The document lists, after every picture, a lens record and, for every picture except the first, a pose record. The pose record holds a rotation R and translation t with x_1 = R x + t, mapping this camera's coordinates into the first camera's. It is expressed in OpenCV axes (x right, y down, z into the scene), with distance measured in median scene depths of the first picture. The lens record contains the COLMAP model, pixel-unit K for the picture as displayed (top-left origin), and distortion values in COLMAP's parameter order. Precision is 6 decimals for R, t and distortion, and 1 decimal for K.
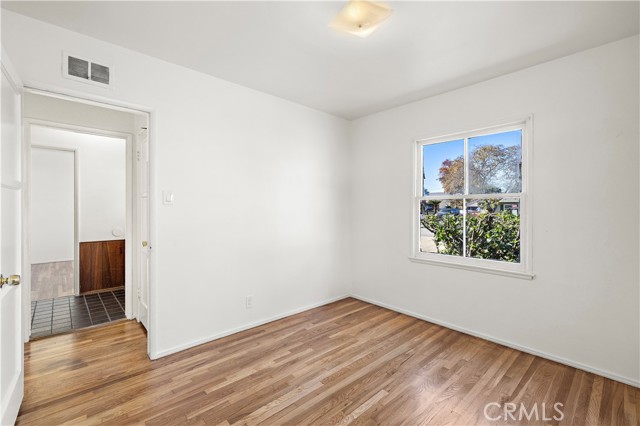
lens RADIAL K [[271.2, 0, 320.0], [0, 271.2, 213.0], [0, 0, 1]] dist [0.002233, 0.000394]
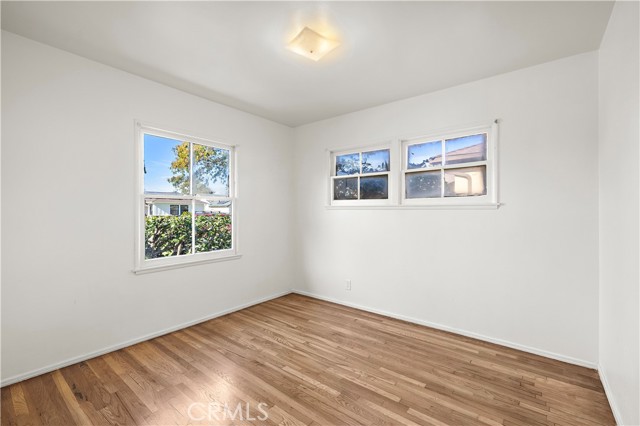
lens RADIAL K [[271.2, 0, 320.0], [0, 271.2, 213.0], [0, 0, 1]] dist [0.002233, 0.000394]
pose [[-0.136089, -0.007903, 0.990665, -0.652937], [0.014134, 0.999851, 0.009918, -0.001562], [-0.990596, 0.015352, -0.135957, 0.717634]]
